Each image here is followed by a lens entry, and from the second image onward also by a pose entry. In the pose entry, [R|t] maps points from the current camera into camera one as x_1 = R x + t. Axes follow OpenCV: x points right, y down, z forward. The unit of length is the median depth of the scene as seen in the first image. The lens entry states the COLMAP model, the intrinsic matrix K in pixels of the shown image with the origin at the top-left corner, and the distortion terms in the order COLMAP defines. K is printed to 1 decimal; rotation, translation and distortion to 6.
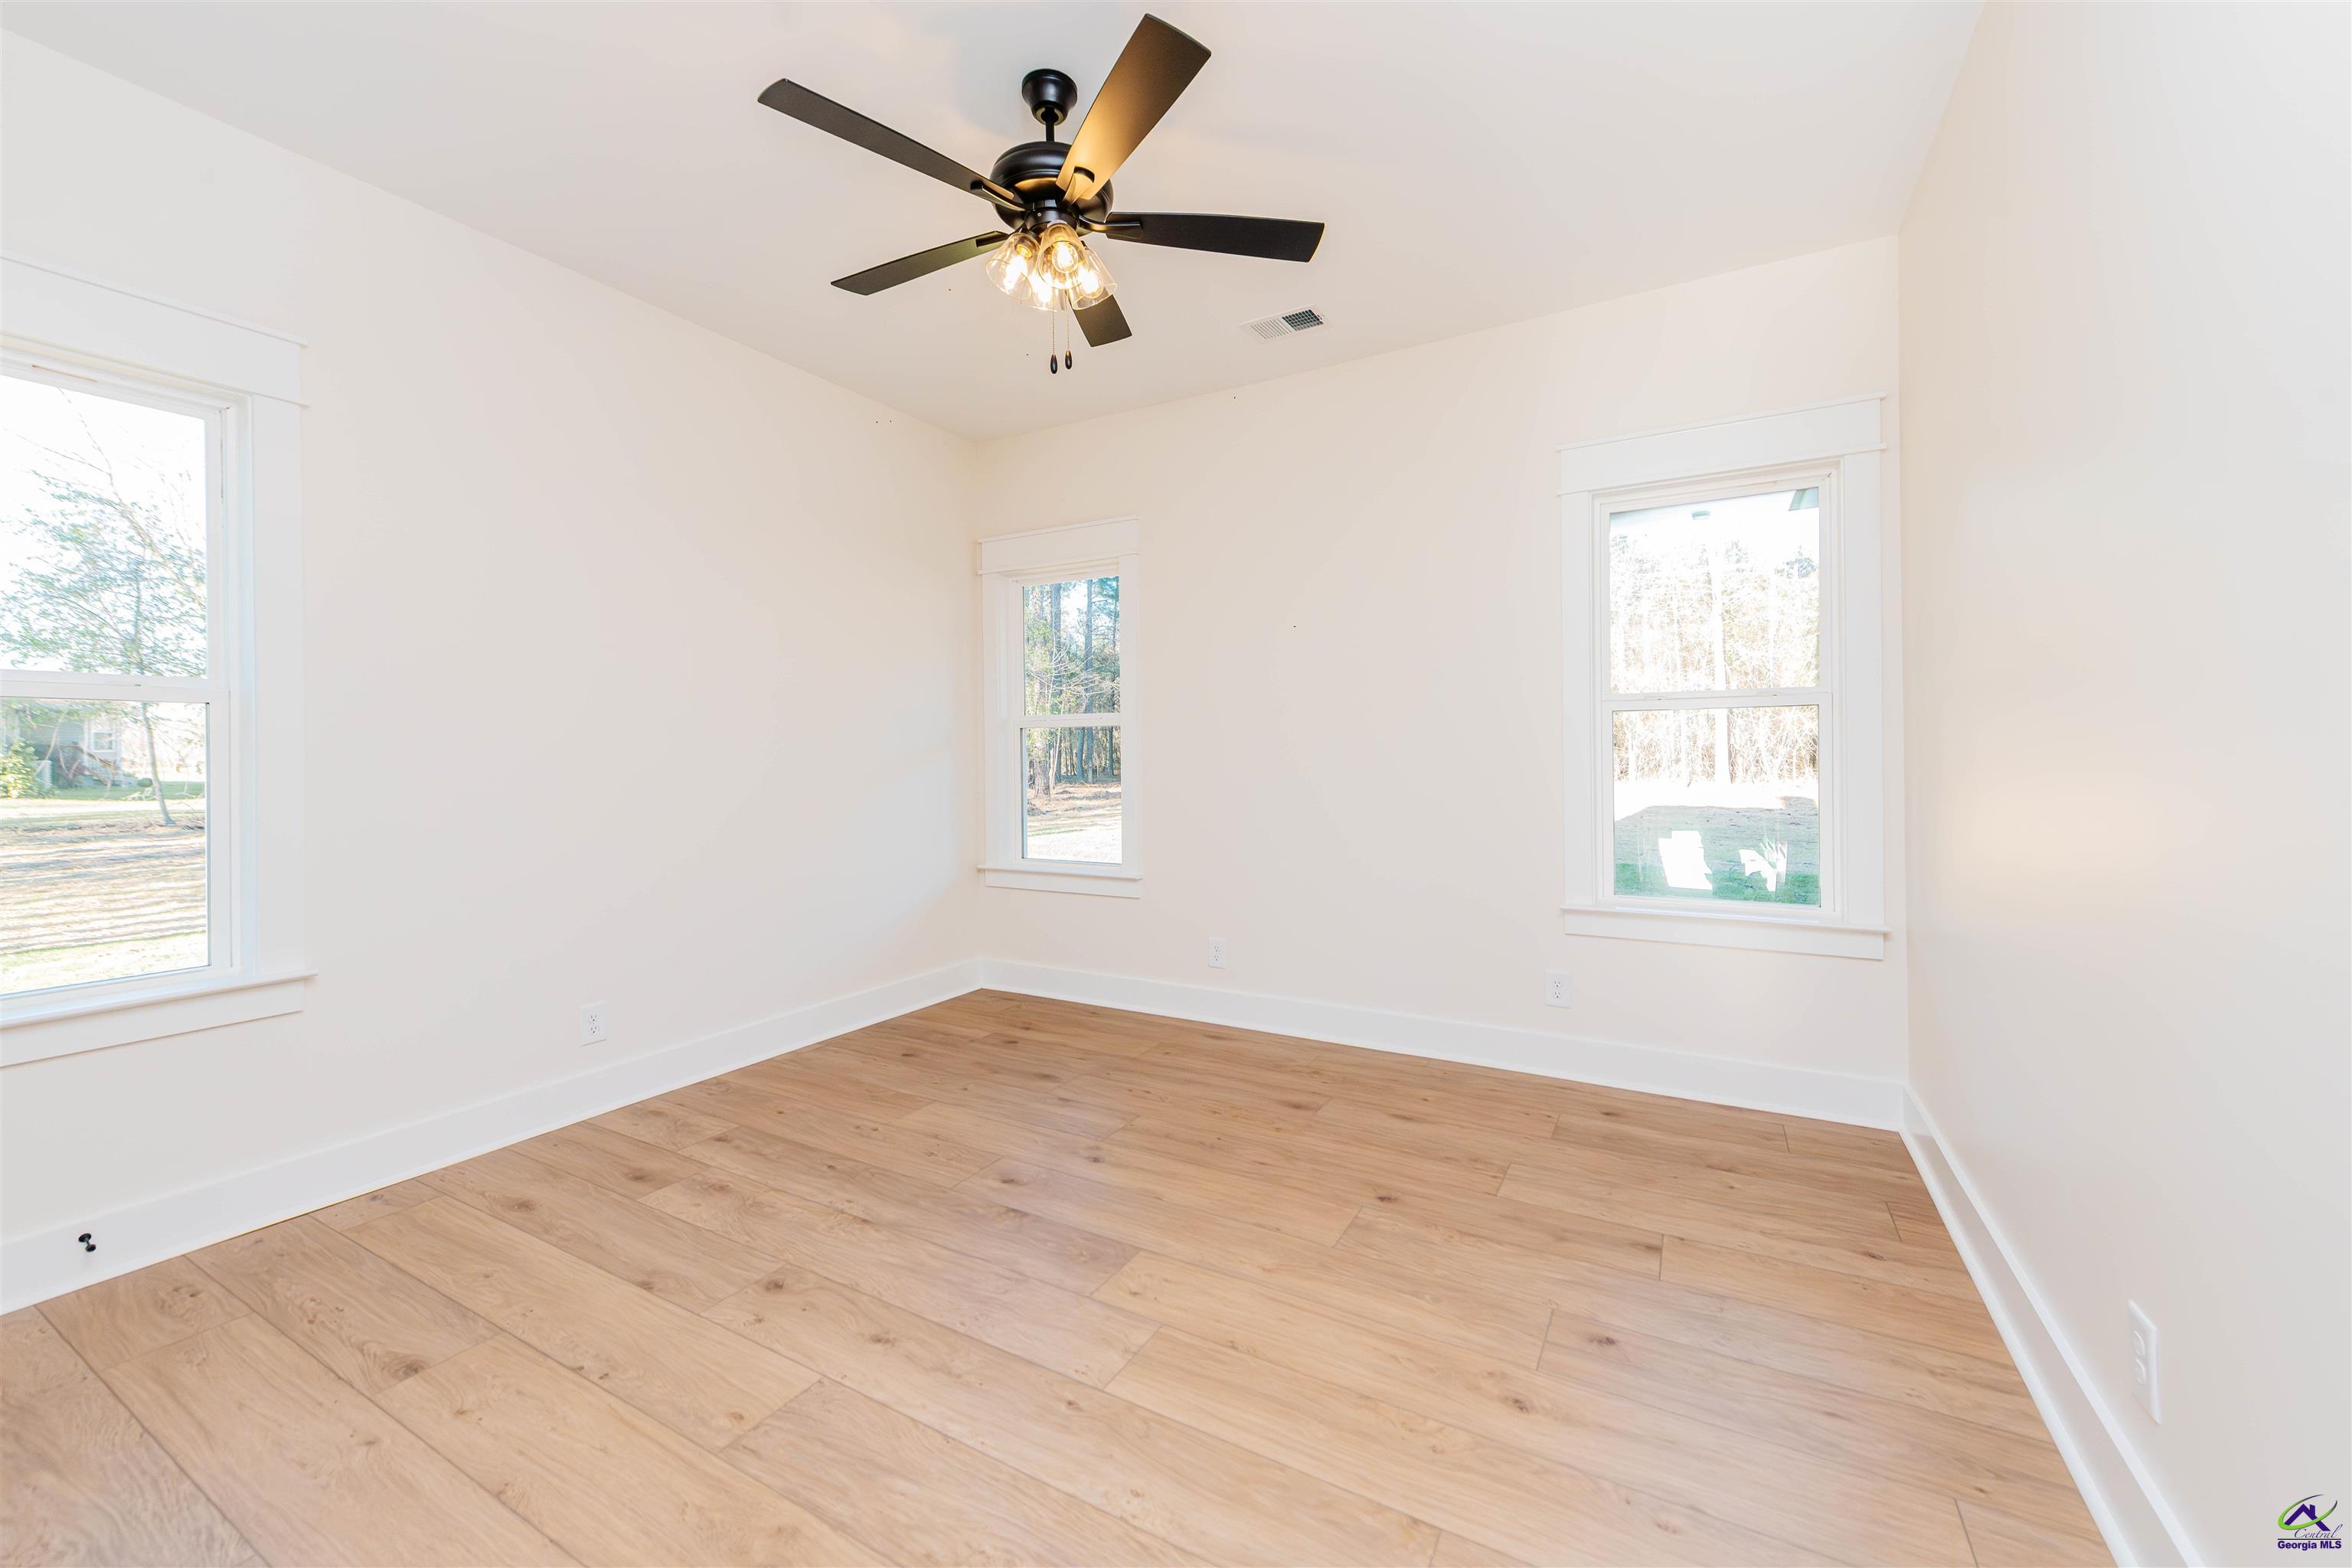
lens RADIAL K [[954.0, 0, 1164.7], [0, 954.0, 755.3], [0, 0, 1]] dist [-0.000165, -0.000070]
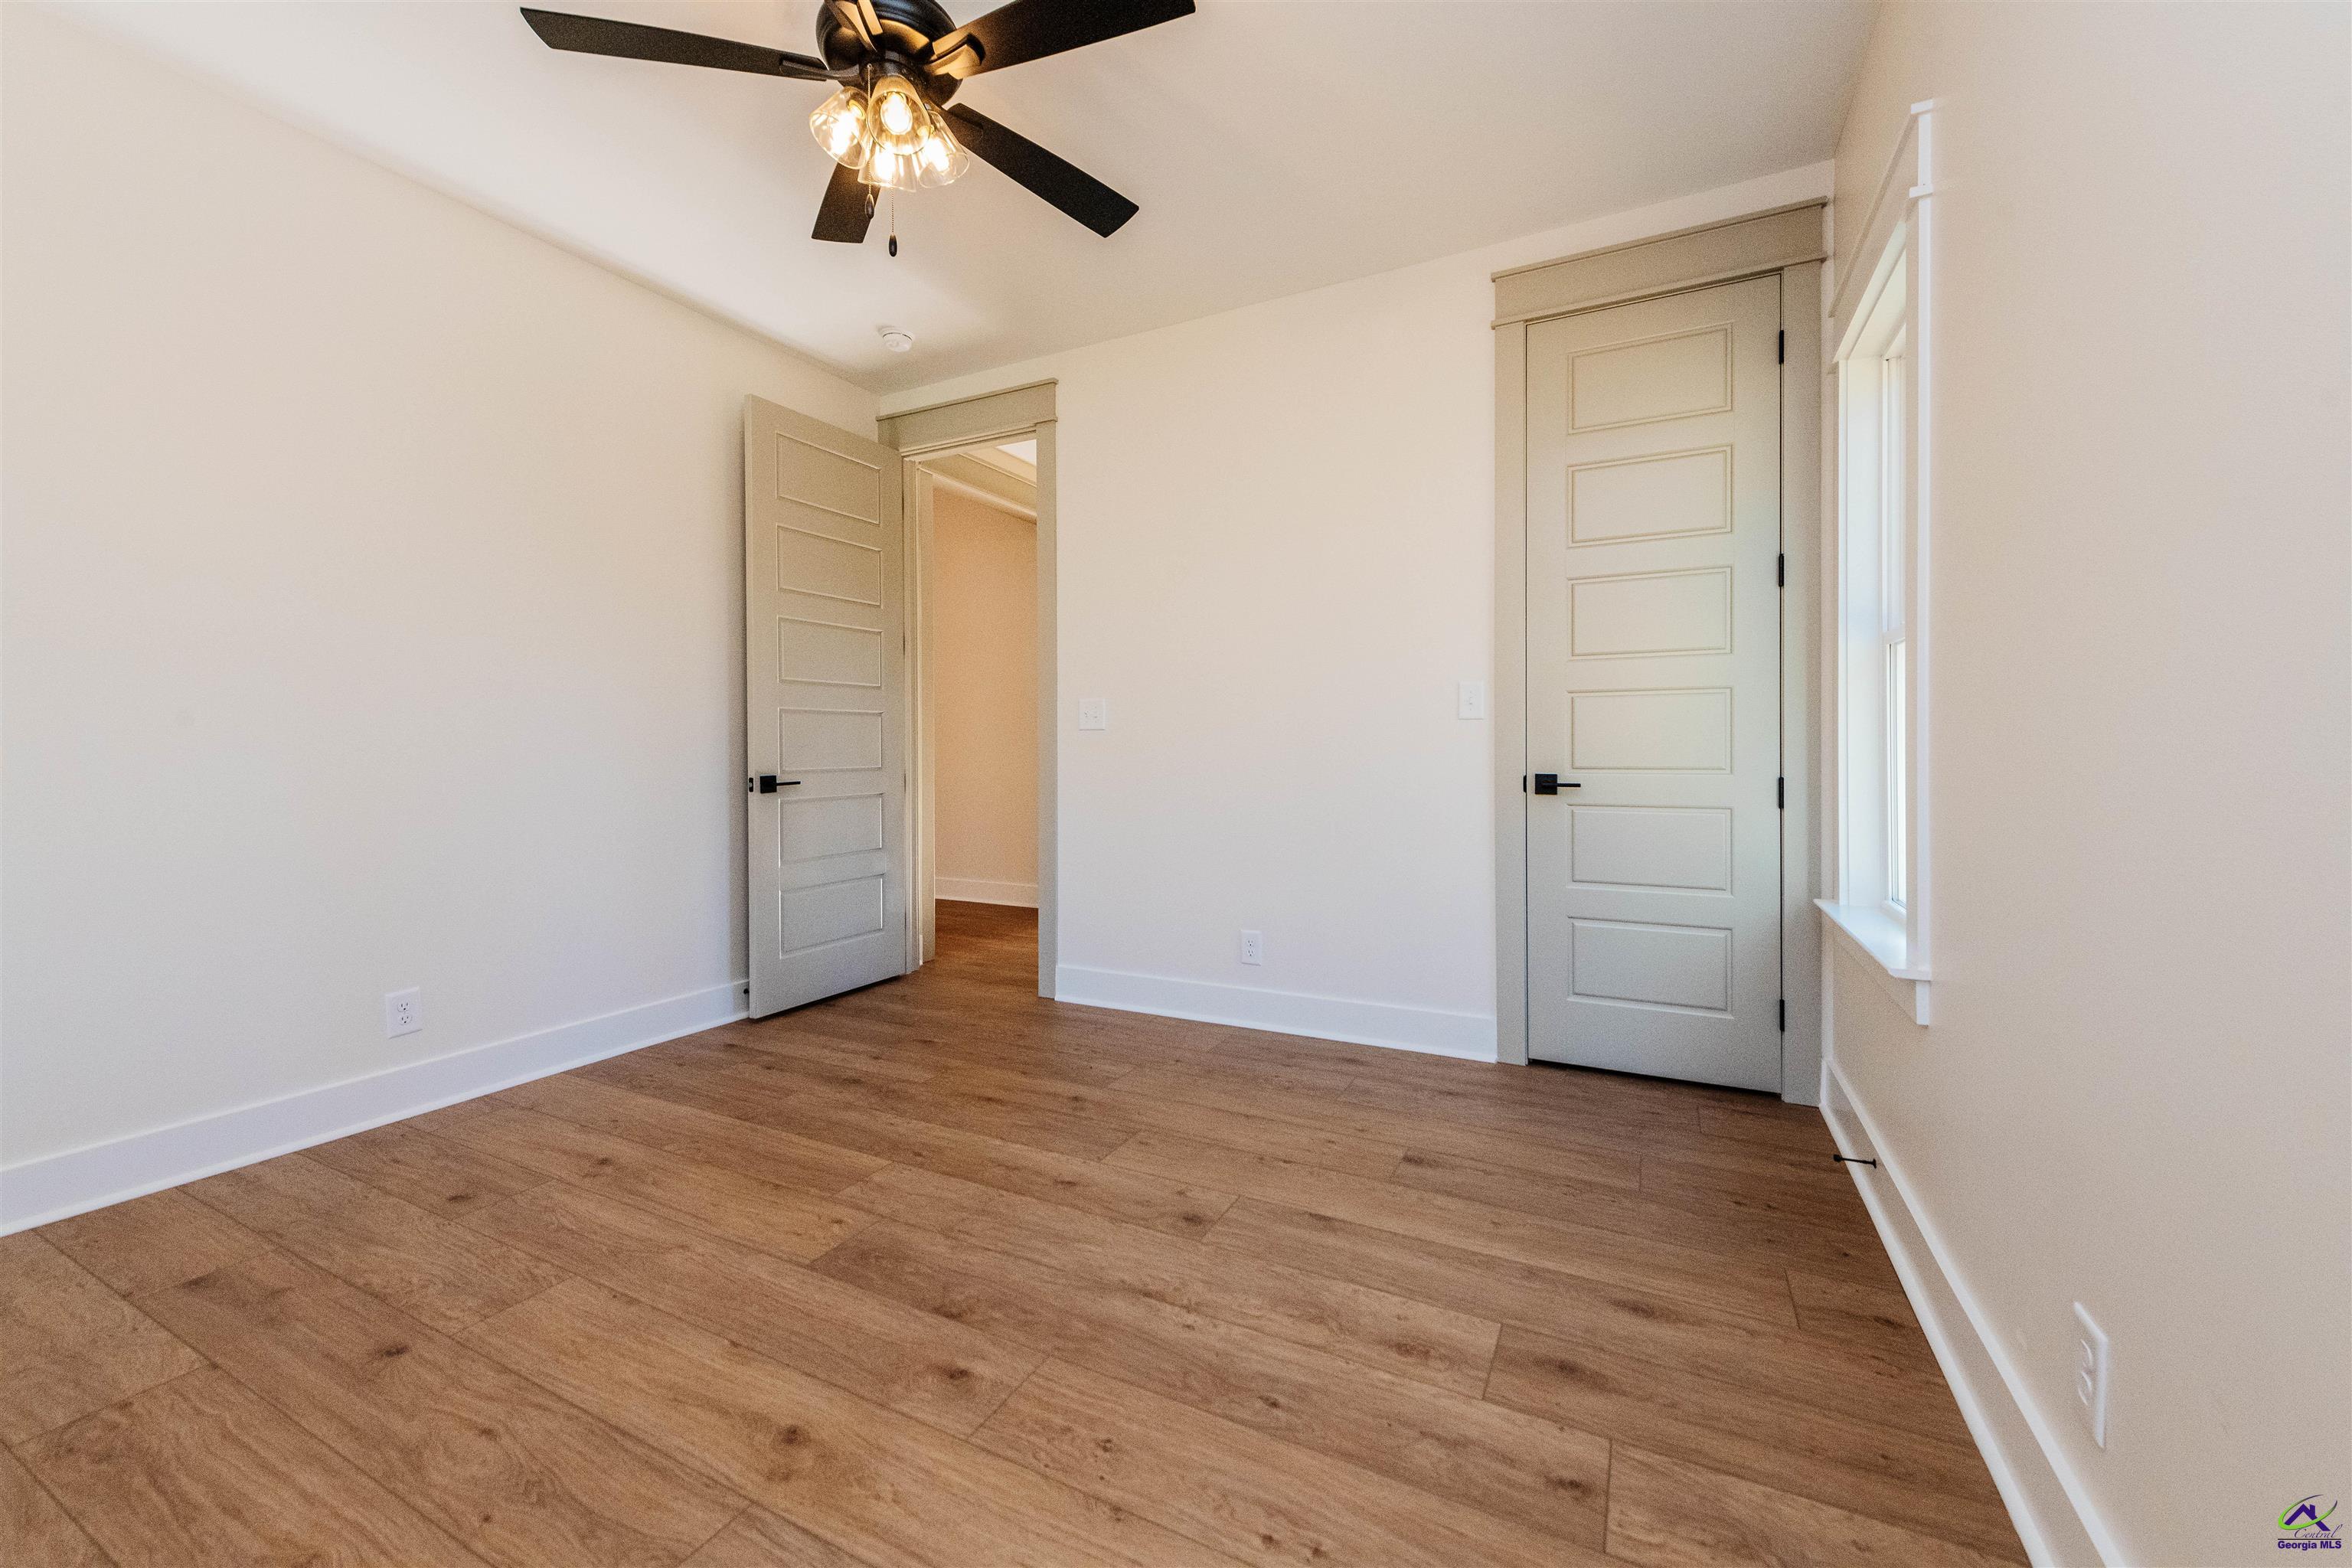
lens RADIAL K [[954.0, 0, 1164.7], [0, 954.0, 755.3], [0, 0, 1]] dist [-0.000165, -0.000070]
pose [[-0.999166, 0.010265, -0.039516, -0.315589], [0.009896, 0.999906, 0.009524, 0.047661], [0.039610, 0.009125, -0.999174, 1.845034]]
